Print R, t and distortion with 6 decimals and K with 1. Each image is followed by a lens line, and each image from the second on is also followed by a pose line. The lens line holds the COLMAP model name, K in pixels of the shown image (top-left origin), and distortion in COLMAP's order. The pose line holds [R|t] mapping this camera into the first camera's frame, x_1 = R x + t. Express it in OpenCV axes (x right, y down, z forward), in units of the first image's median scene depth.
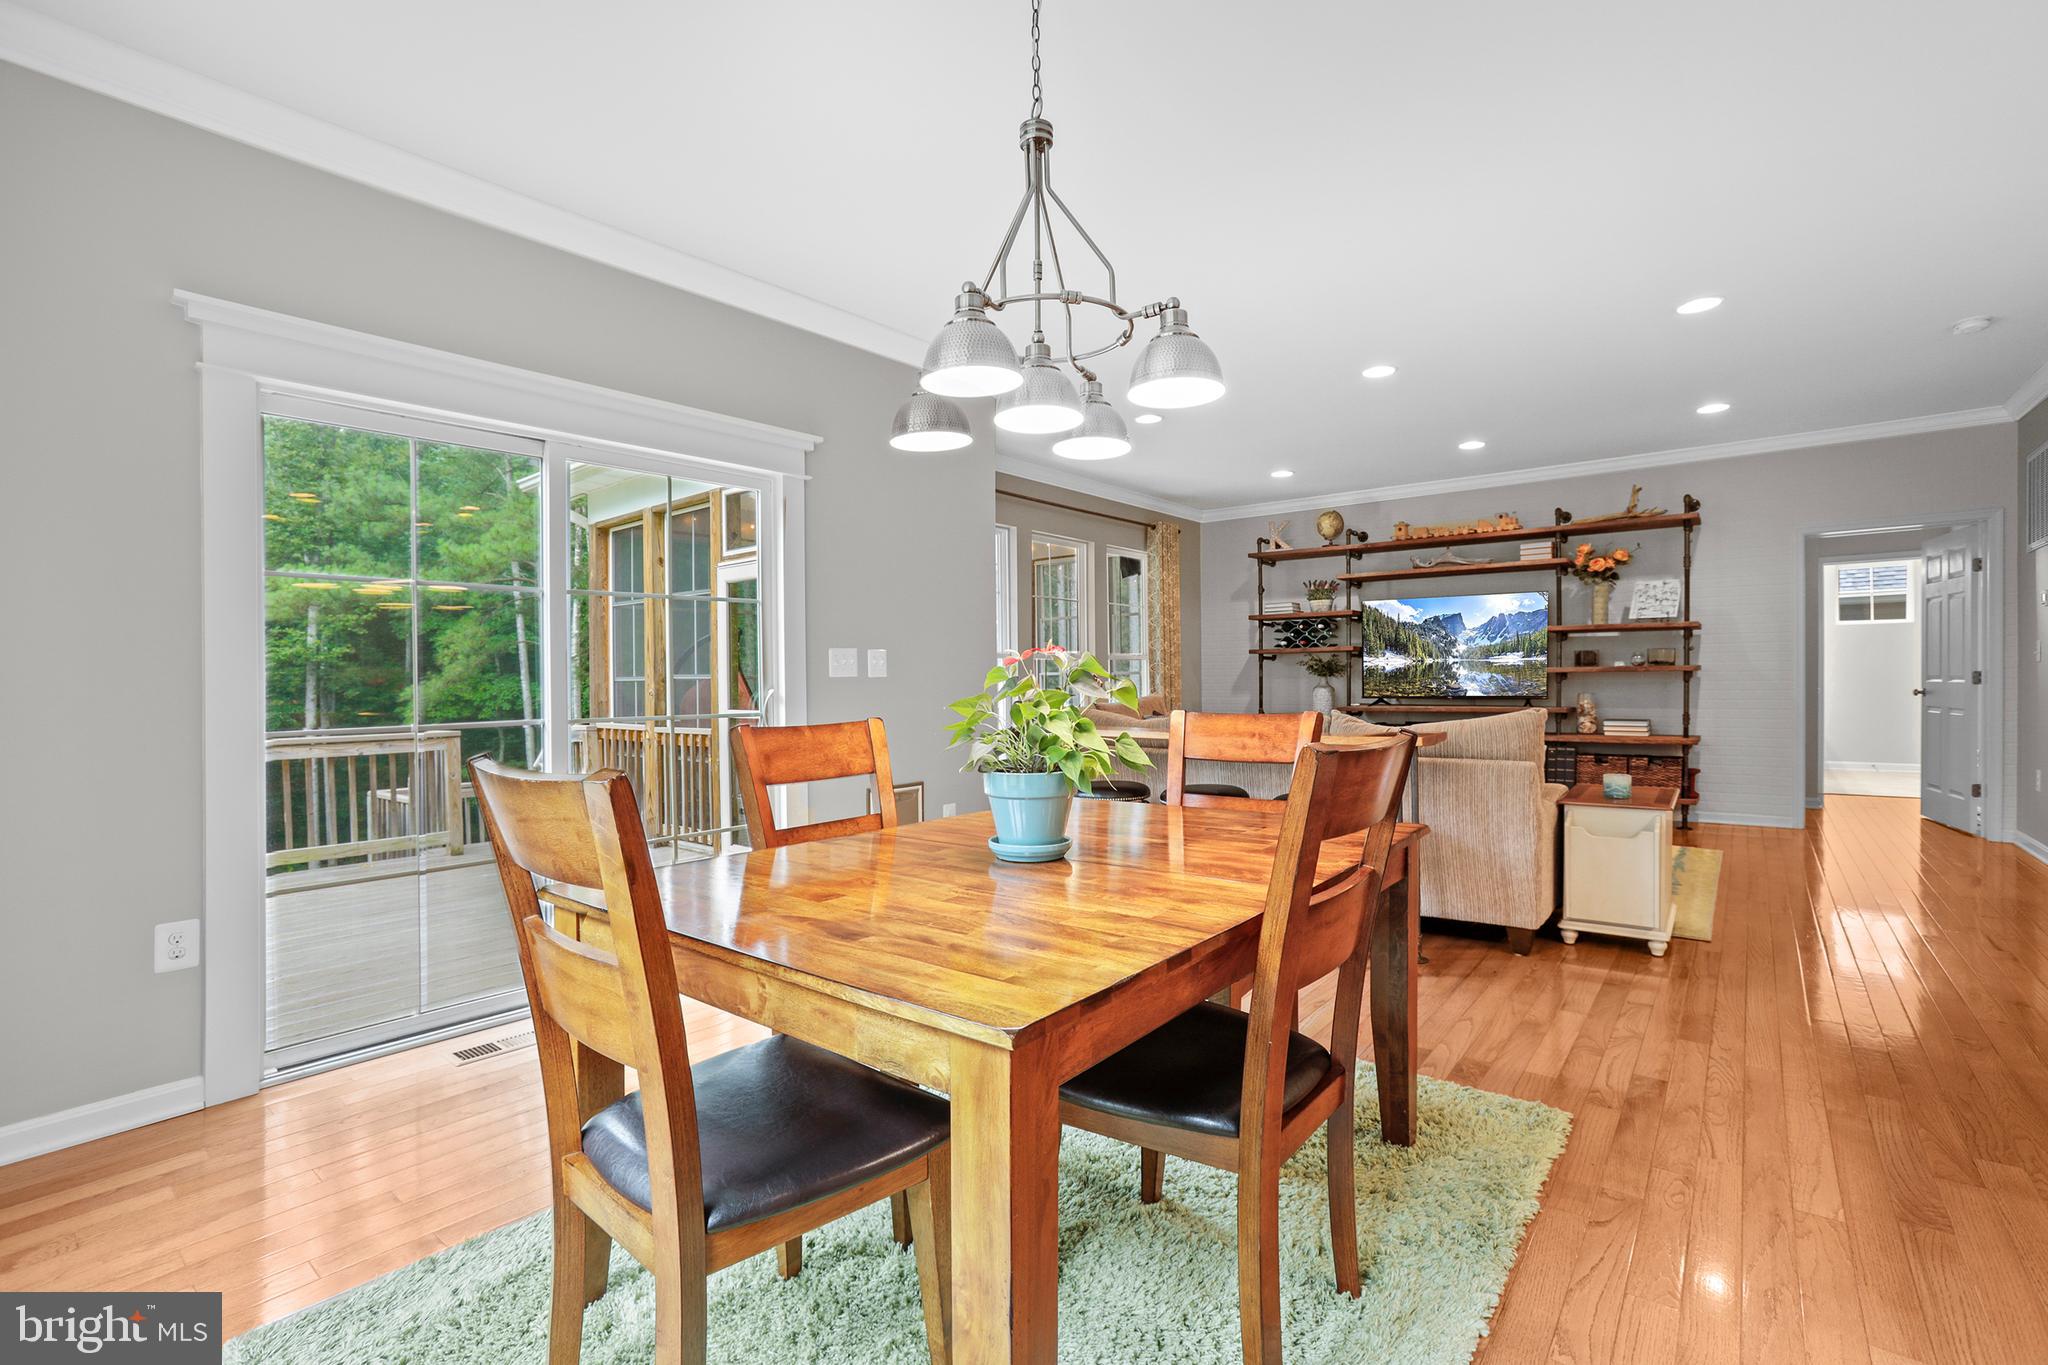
lens RADIAL K [[929.7, 0, 1040.1], [0, 929.7, 690.3], [0, 0, 1]] dist [-0.058225, 0.020001]
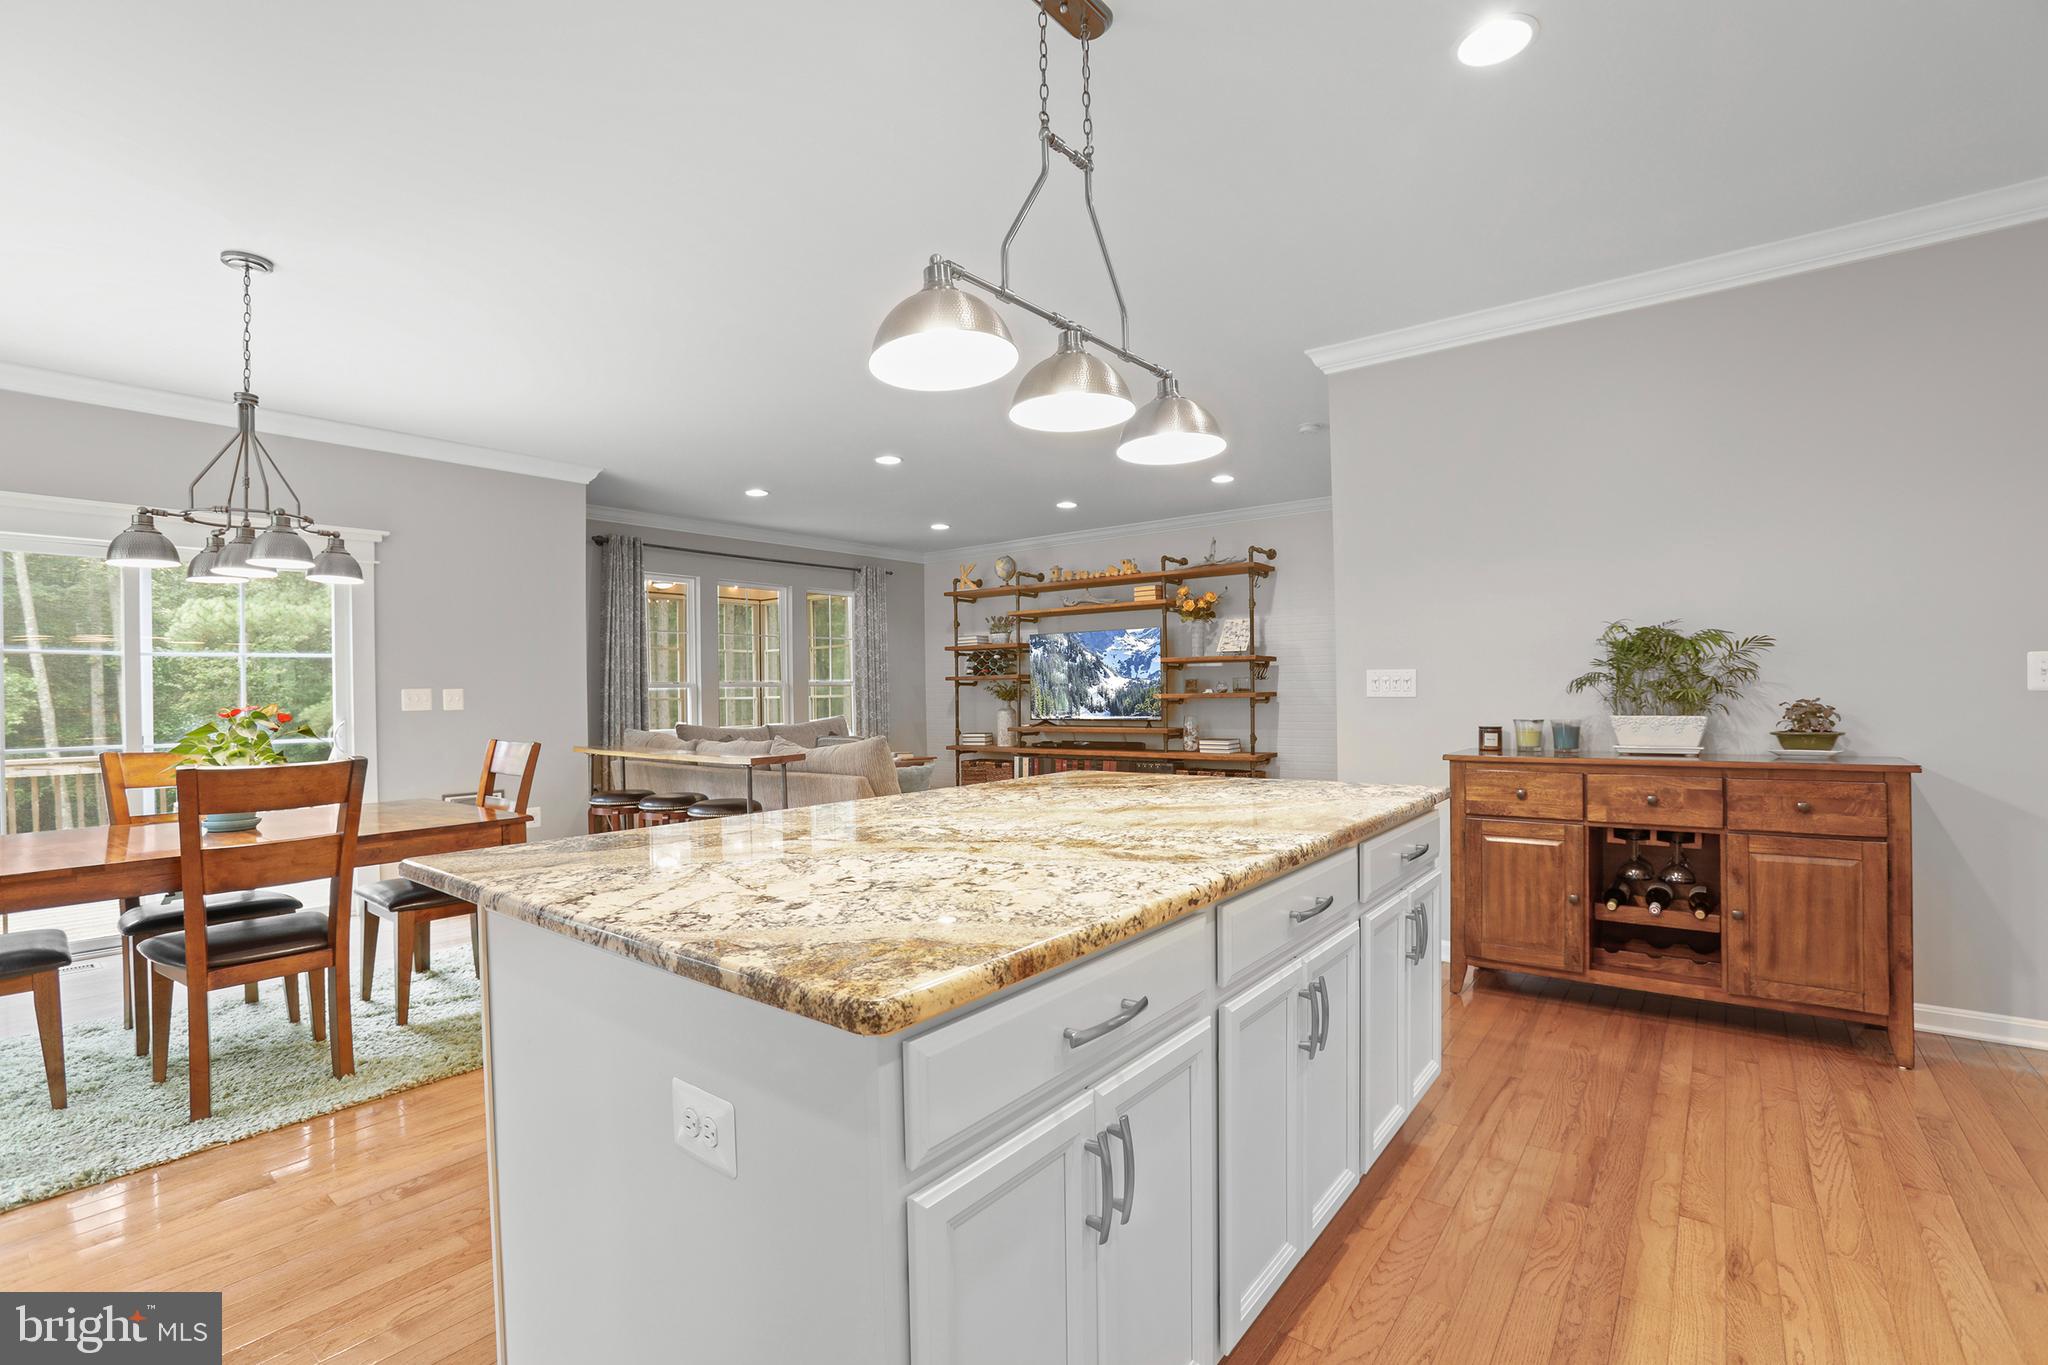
lens RADIAL K [[929.7, 0, 1017.6], [0, 929.7, 697.3], [0, 0, 1]] dist [-0.058225, 0.020001]
pose [[0.999993, -0.002868, -0.002196, 0.338854], [0.002854, 0.999977, -0.006089, -0.012262], [0.002213, 0.006082, 0.999979, -0.153123]]
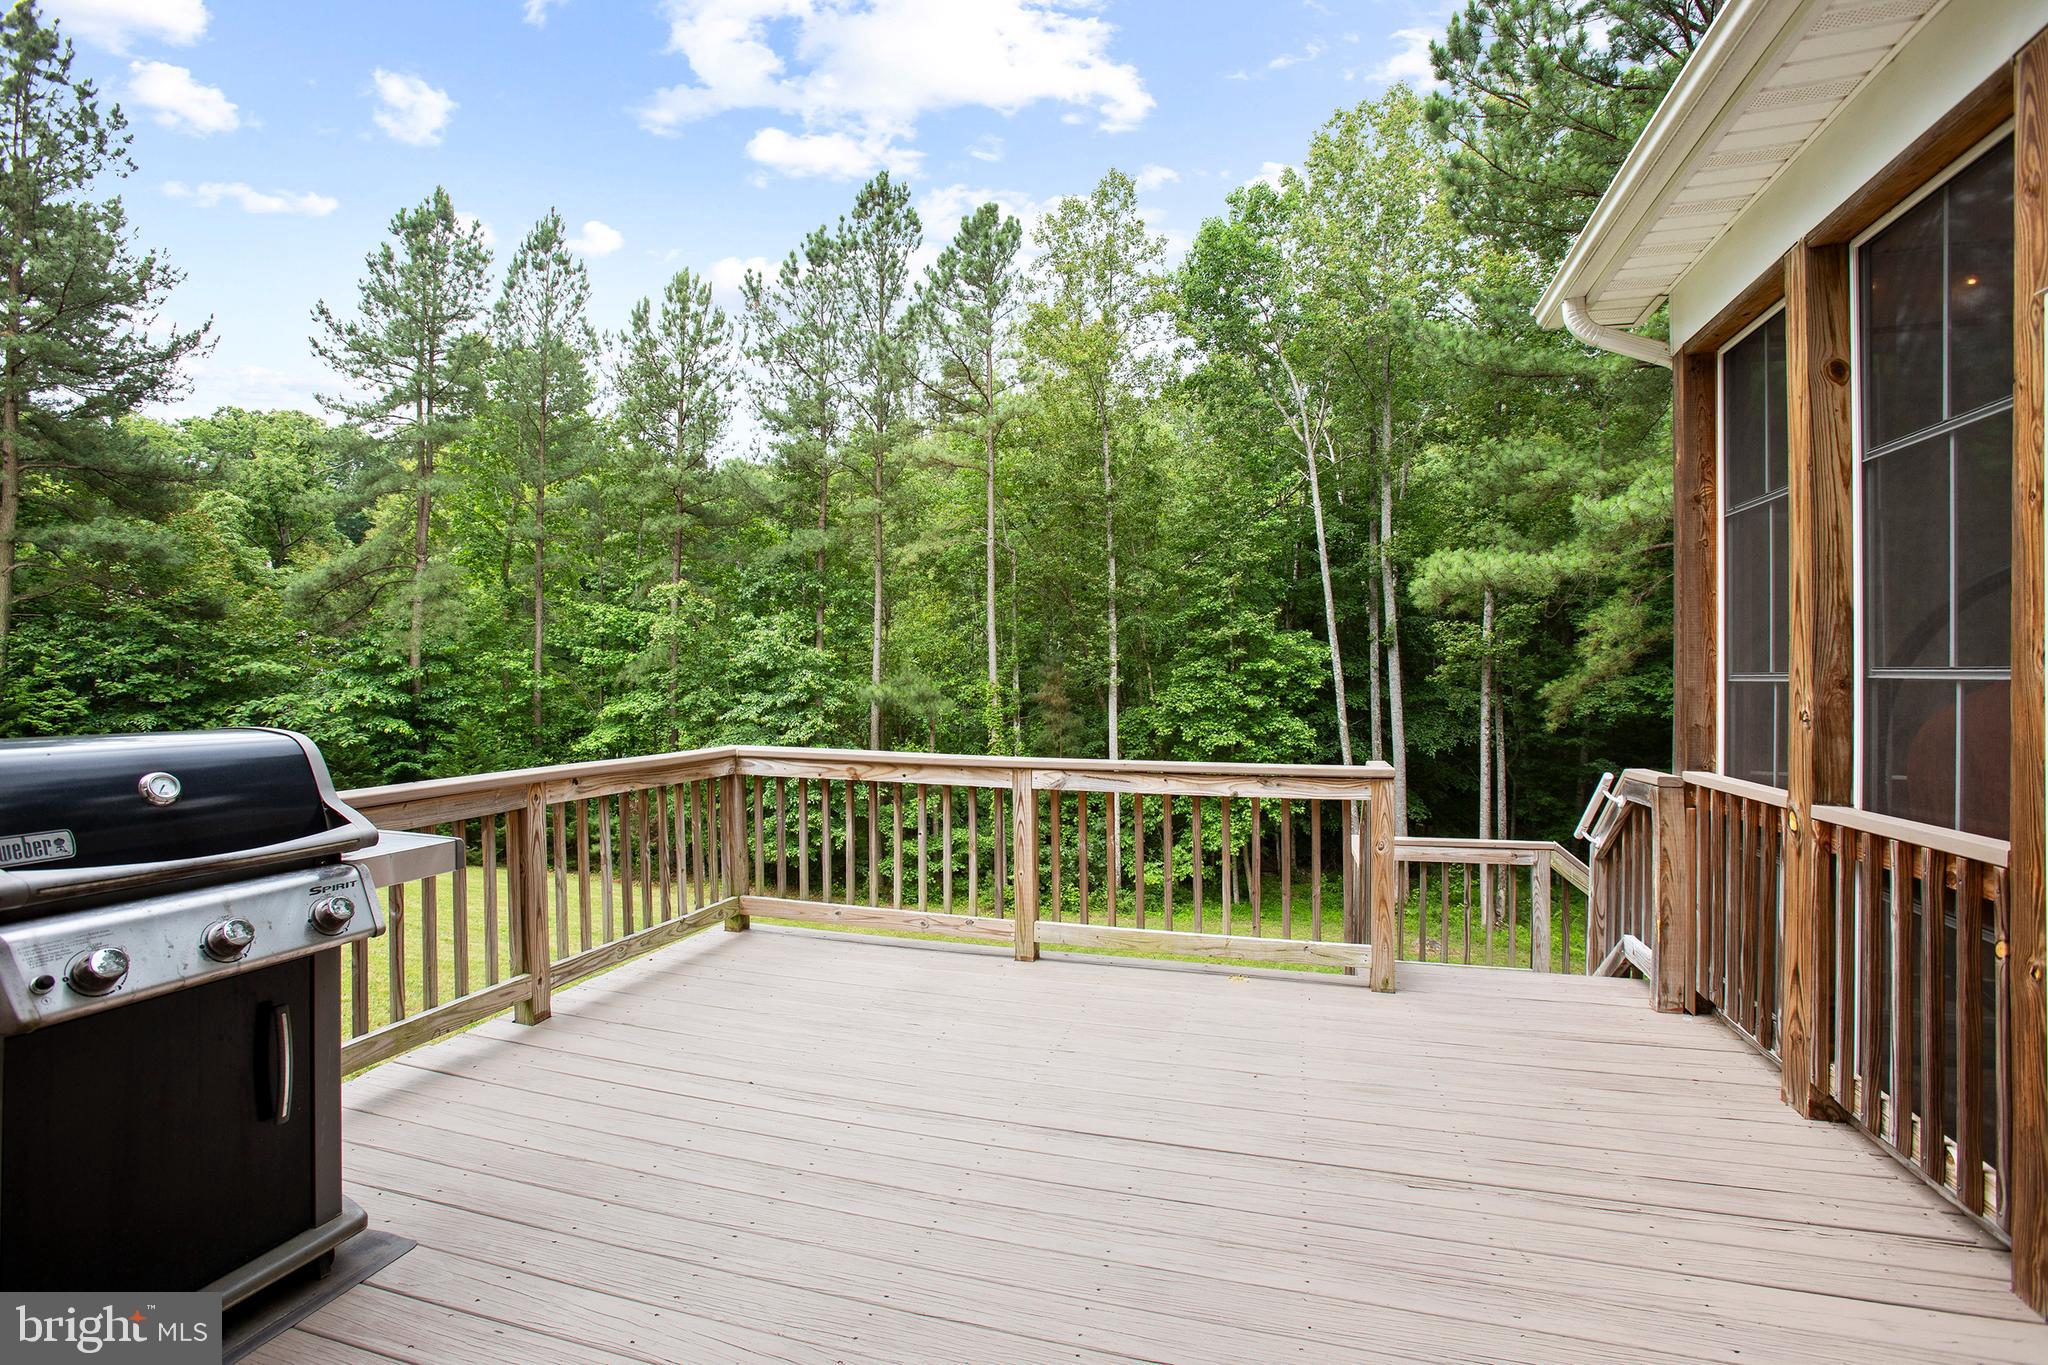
lens RADIAL K [[929.7, 0, 1023.6], [0, 929.7, 676.7], [0, 0, 1]] dist [-0.058225, 0.020001]
pose [[0.369390, 0.012679, -0.929188, -0.177207], [-0.020414, 0.999776, 0.005527, -0.008281], [0.929050, 0.016927, 0.369567, 0.510092]]
